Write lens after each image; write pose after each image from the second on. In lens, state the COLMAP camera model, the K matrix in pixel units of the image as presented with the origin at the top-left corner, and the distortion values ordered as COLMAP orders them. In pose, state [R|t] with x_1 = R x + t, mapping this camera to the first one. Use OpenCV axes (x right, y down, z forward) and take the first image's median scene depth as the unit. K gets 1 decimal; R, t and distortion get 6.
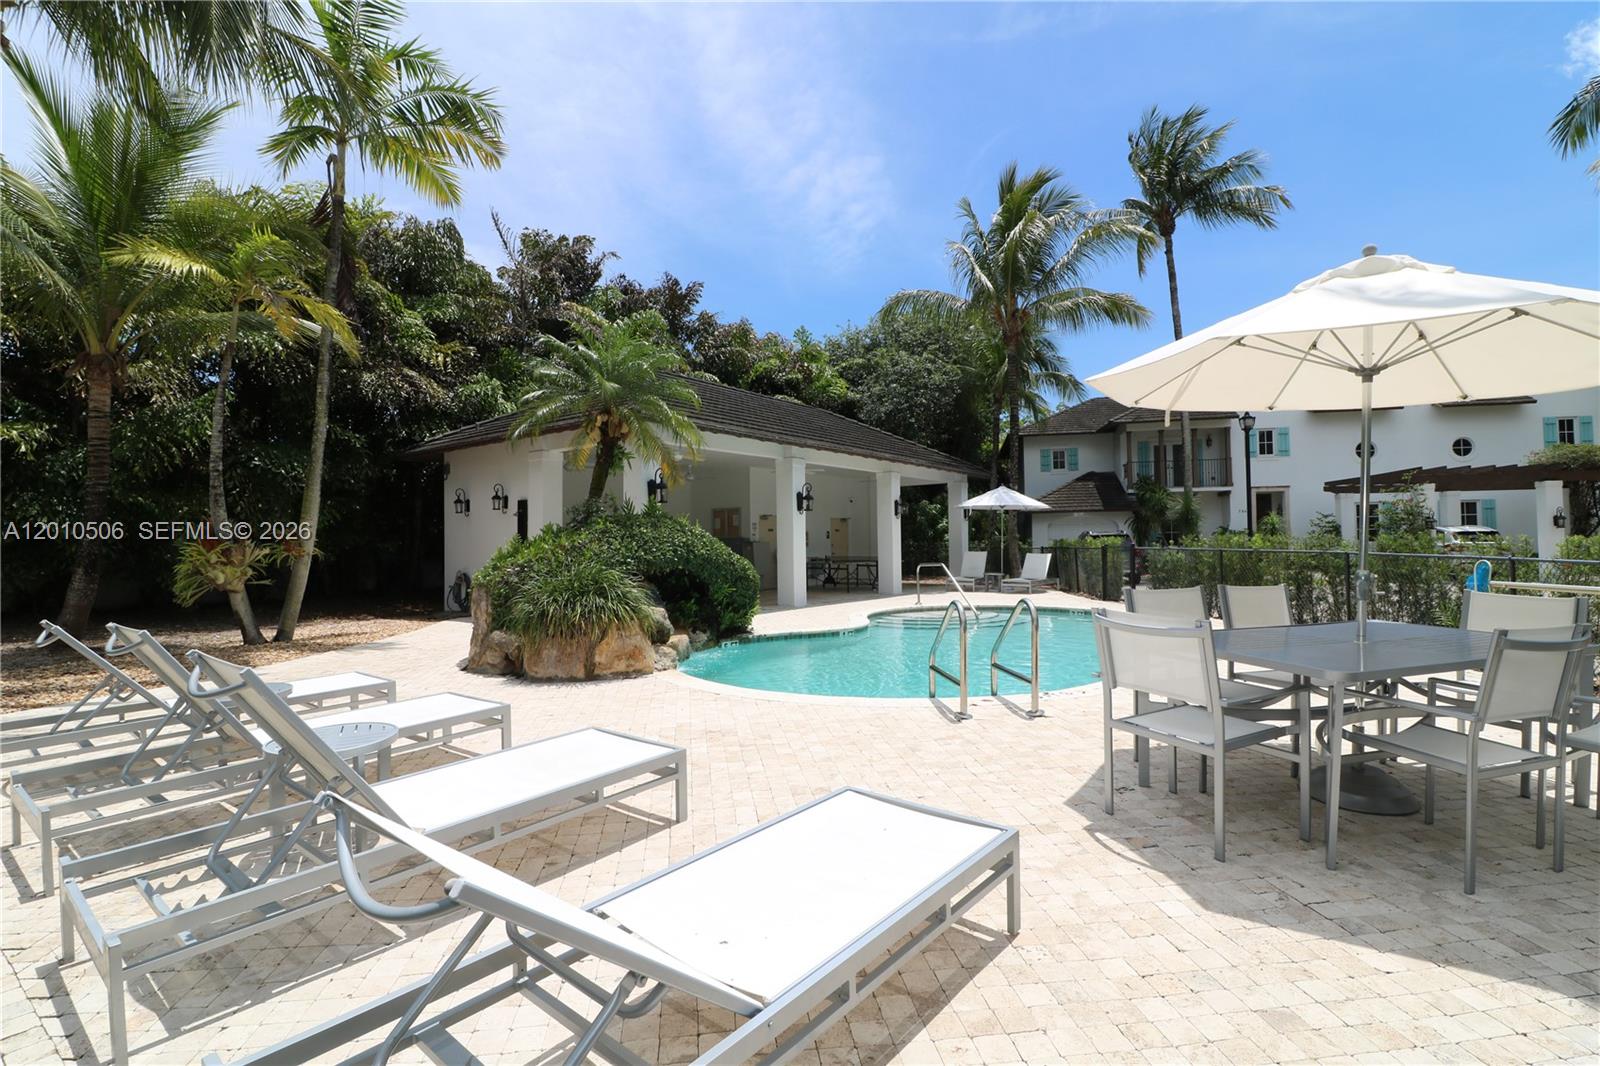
lens RADIAL K [[732.9, 0, 791.8], [0, 732.9, 527.5], [0, 0, 1]] dist [0.002411, -0.013964]
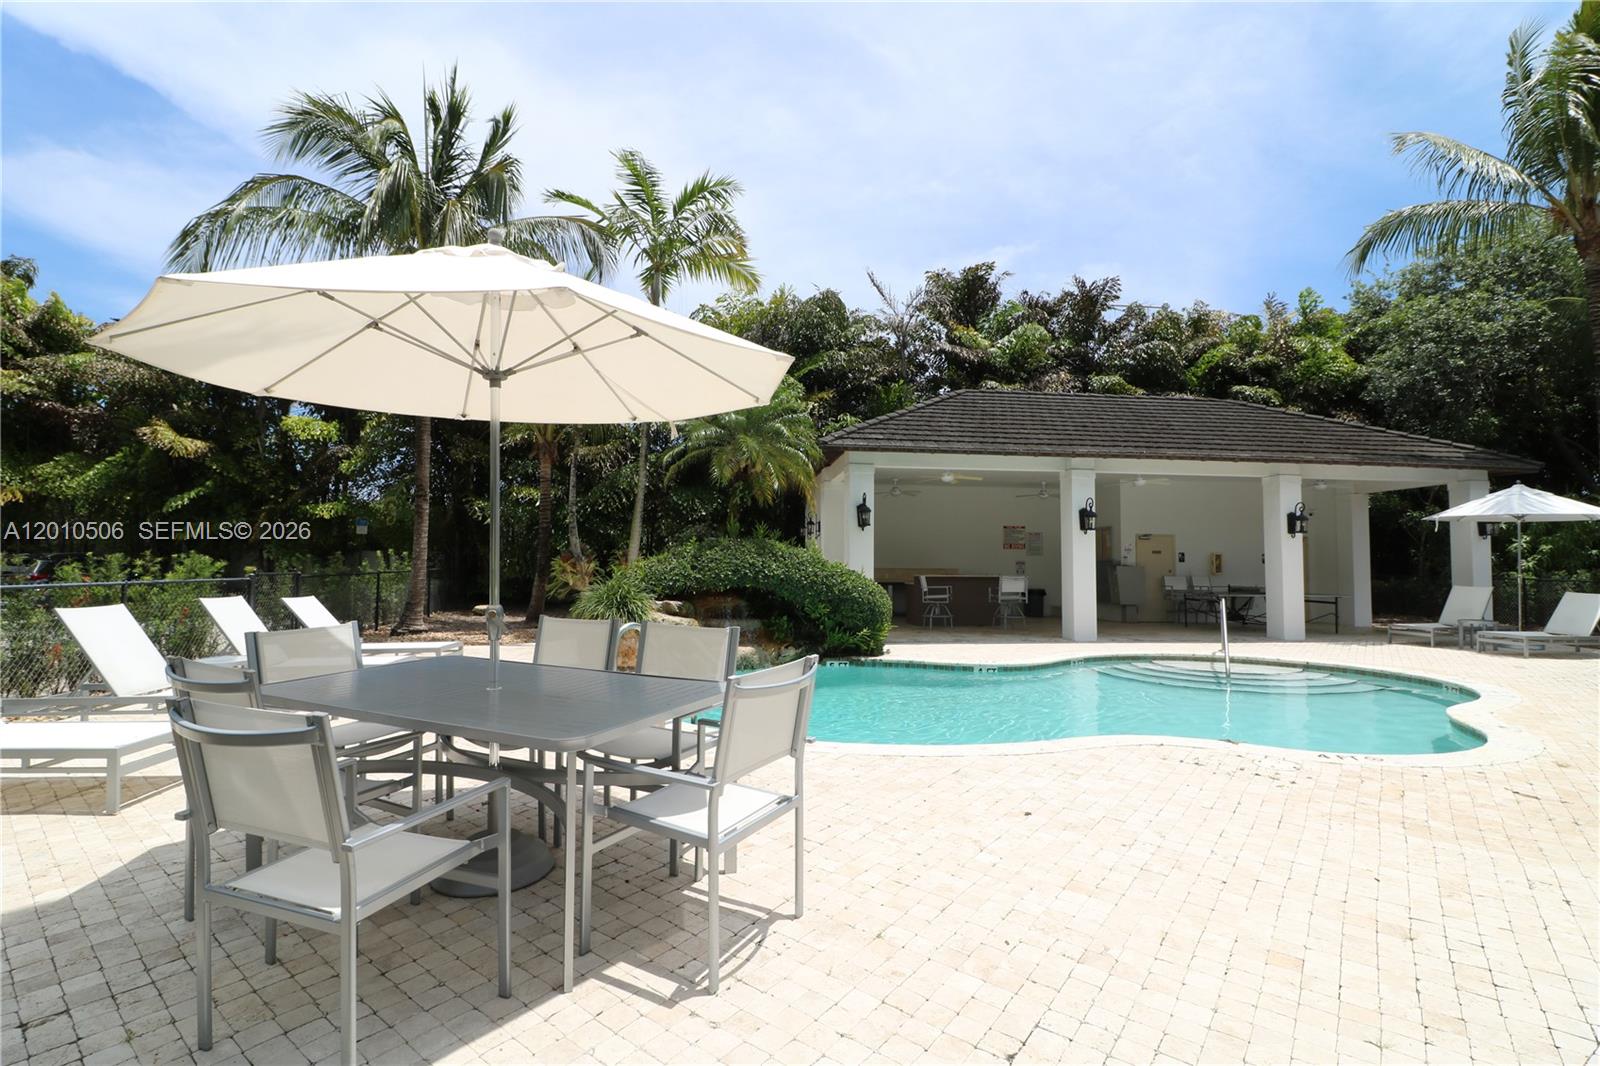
lens RADIAL K [[732.9, 0, 791.8], [0, 732.9, 527.5], [0, 0, 1]] dist [0.002411, -0.013964]
pose [[0.694289, -0.017419, -0.719485, 0.276544], [-0.002249, 0.999650, -0.026372, -0.001751], [0.719693, 0.019928, 0.694007, 0.109458]]
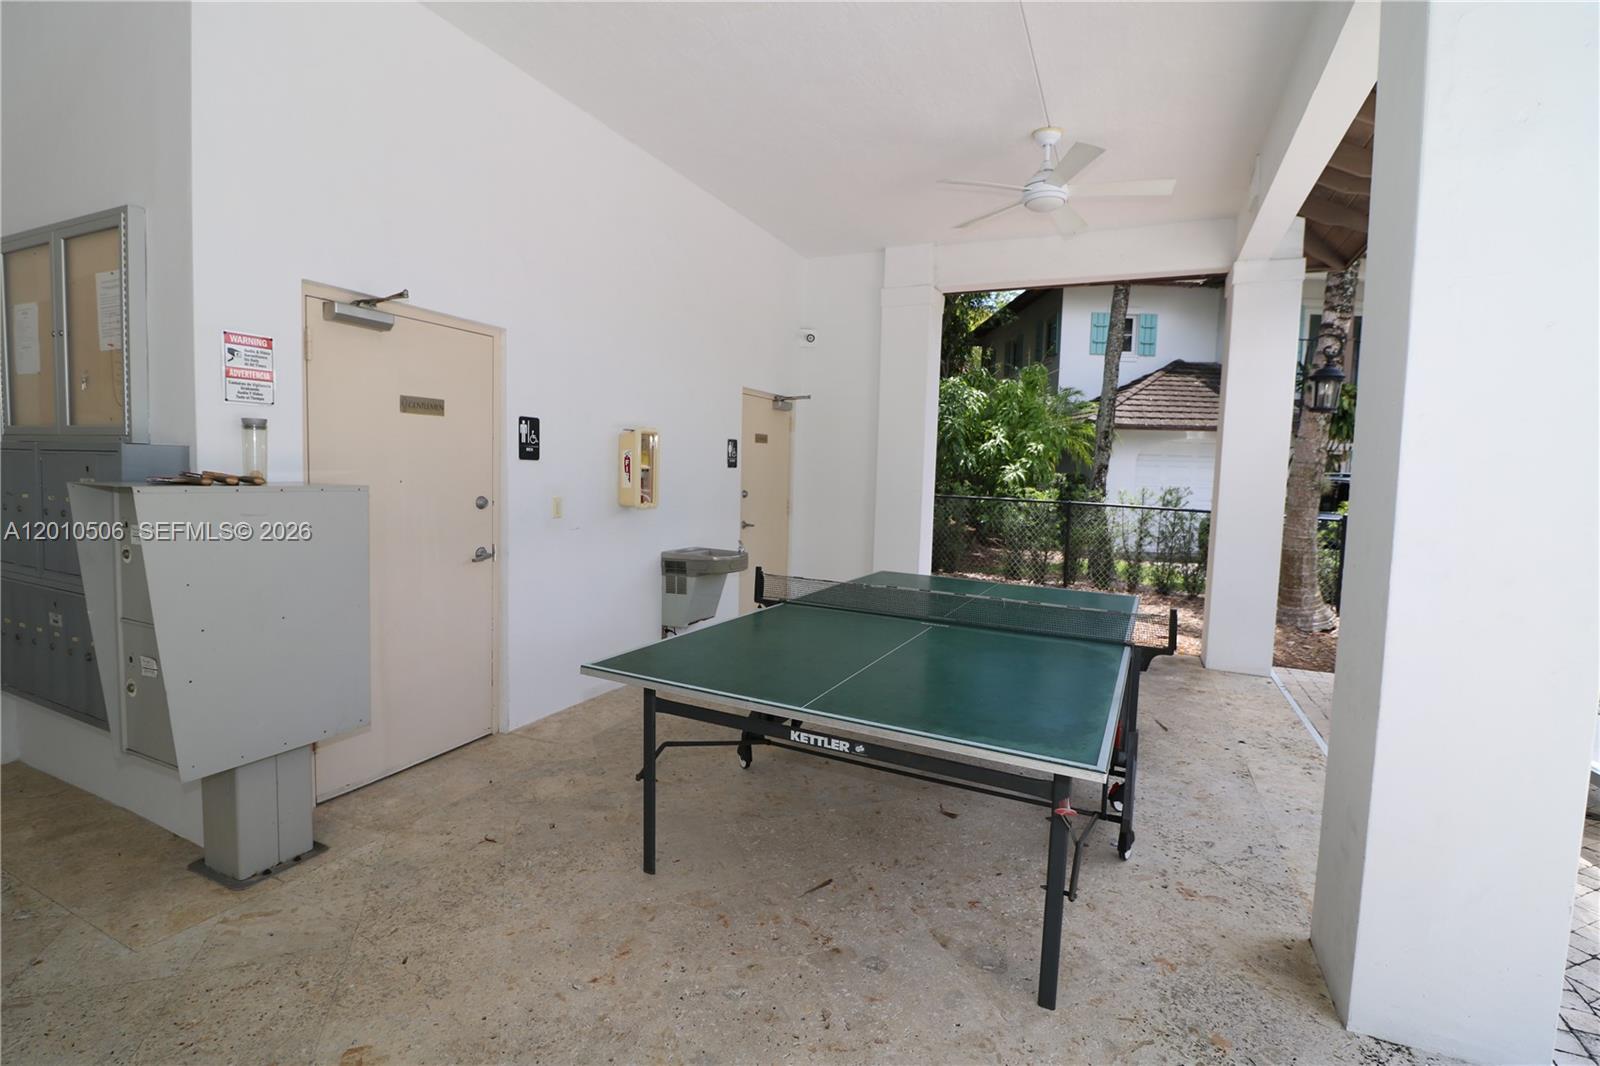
lens RADIAL K [[732.9, 0, 791.8], [0, 732.9, 527.5], [0, 0, 1]] dist [0.002411, -0.013964]
pose [[0.964988, 0.017726, 0.261694, 0.007917], [-0.042654, 0.995038, 0.089886, 0.011363], [-0.258802, -0.097901, 0.960956, 0.793912]]
